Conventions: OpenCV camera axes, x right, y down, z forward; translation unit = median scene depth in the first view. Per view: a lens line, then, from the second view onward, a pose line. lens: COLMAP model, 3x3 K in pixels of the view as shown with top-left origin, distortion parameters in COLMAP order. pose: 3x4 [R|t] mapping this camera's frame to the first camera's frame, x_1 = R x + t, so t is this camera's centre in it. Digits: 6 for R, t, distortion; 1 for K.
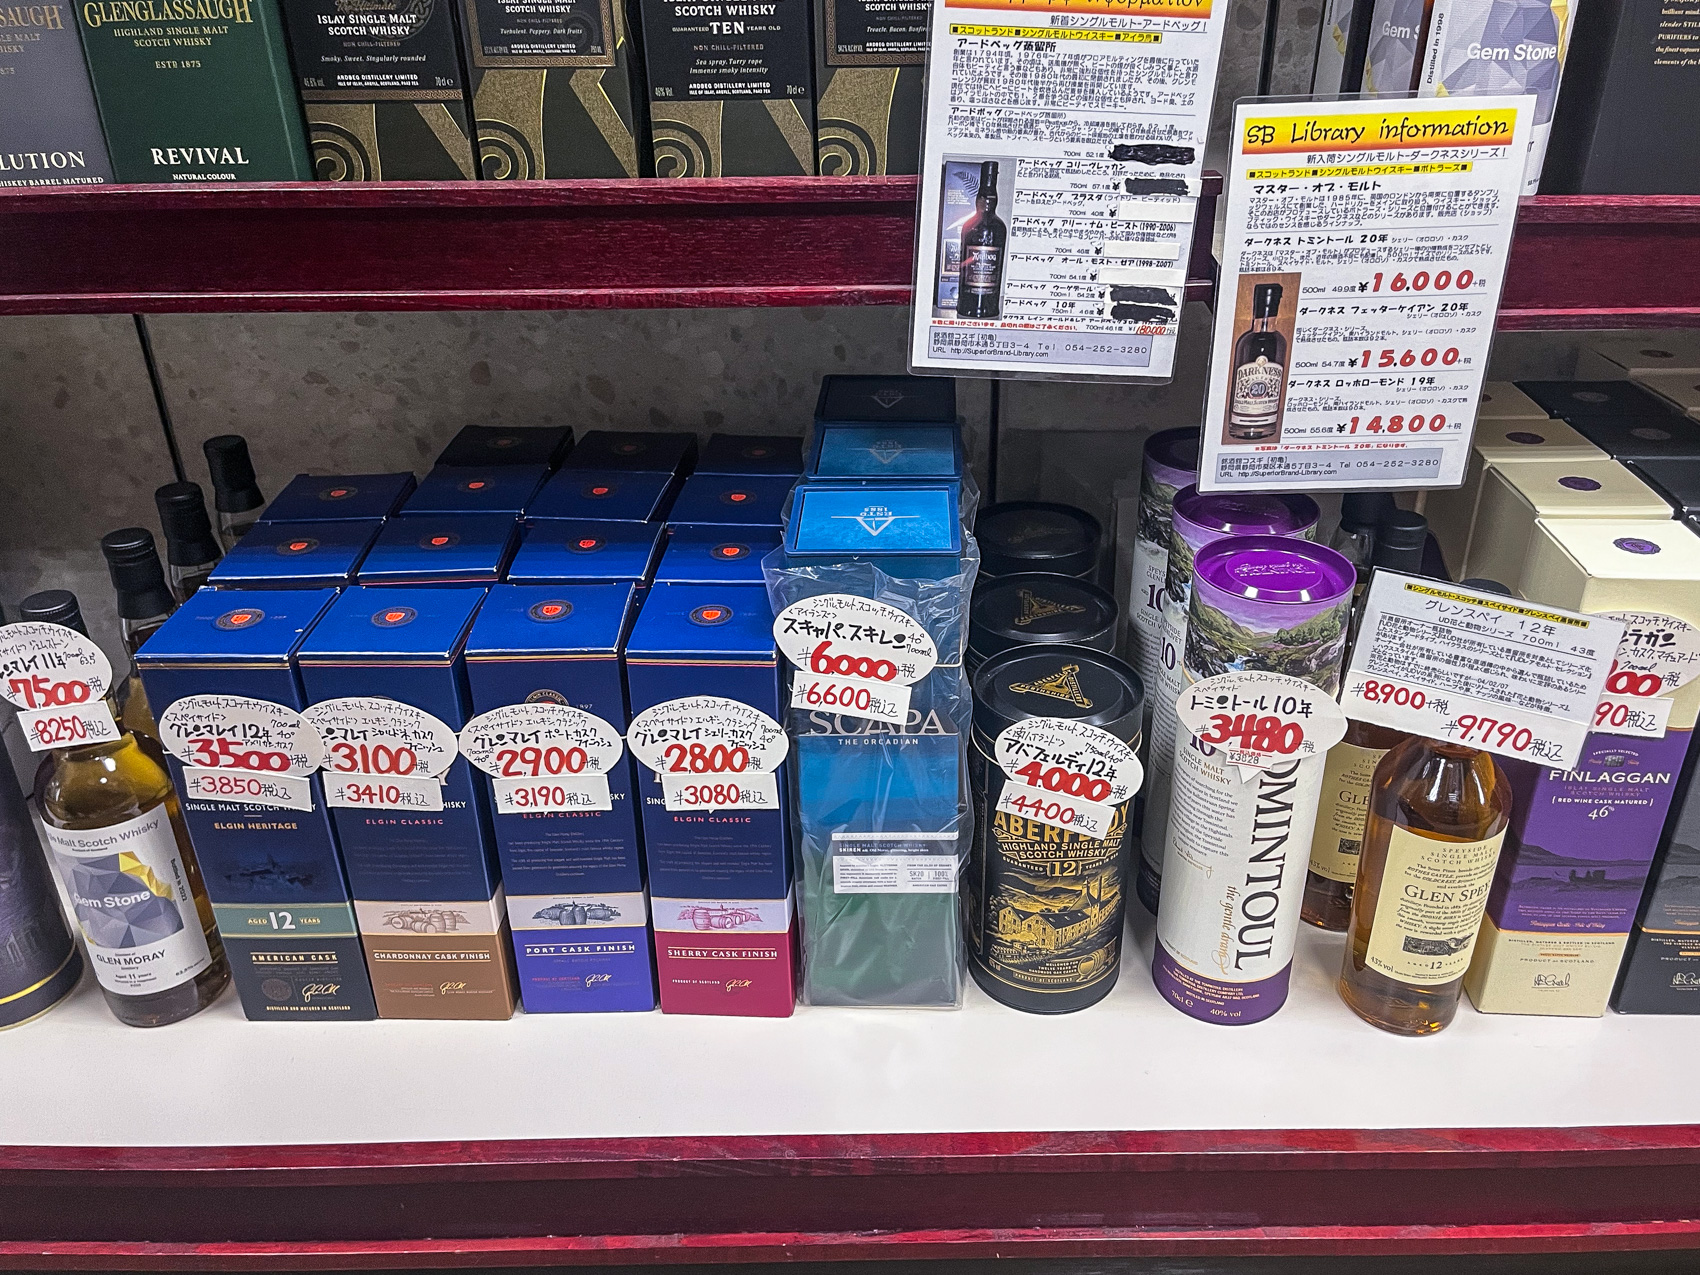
lens RADIAL K [[1352.7, 0, 854.0], [0, 1352.7, 643.5], [0, 0, 1]] dist [0.053723, -0.083603]
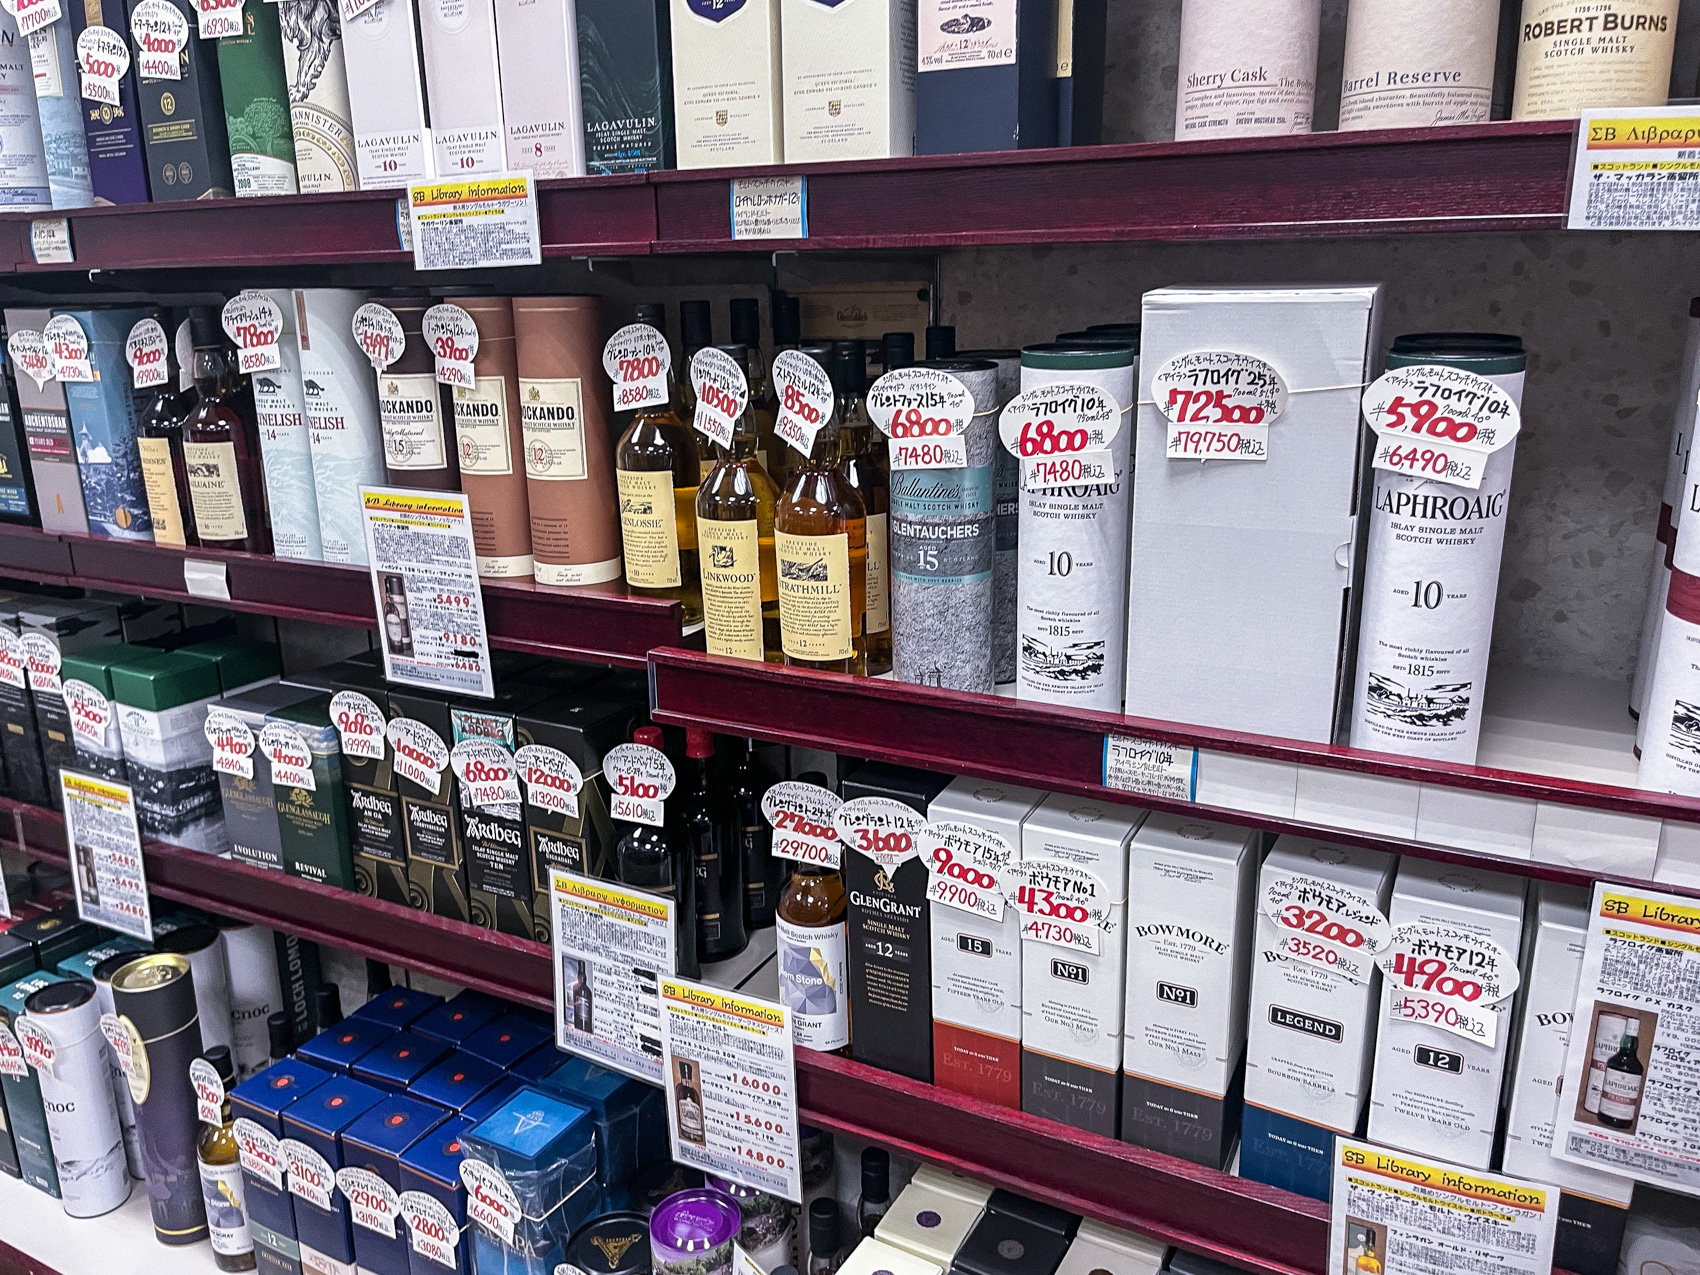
lens RADIAL K [[1352.7, 0, 867.3], [0, 1352.7, 611.0], [0, 0, 1]] dist [0.053723, -0.083603]
pose [[0.881365, 0.116225, -0.457917, 1.253691], [-0.216054, 0.961130, -0.171899, -0.570480], [0.420139, 0.250441, 0.872217, -0.630777]]
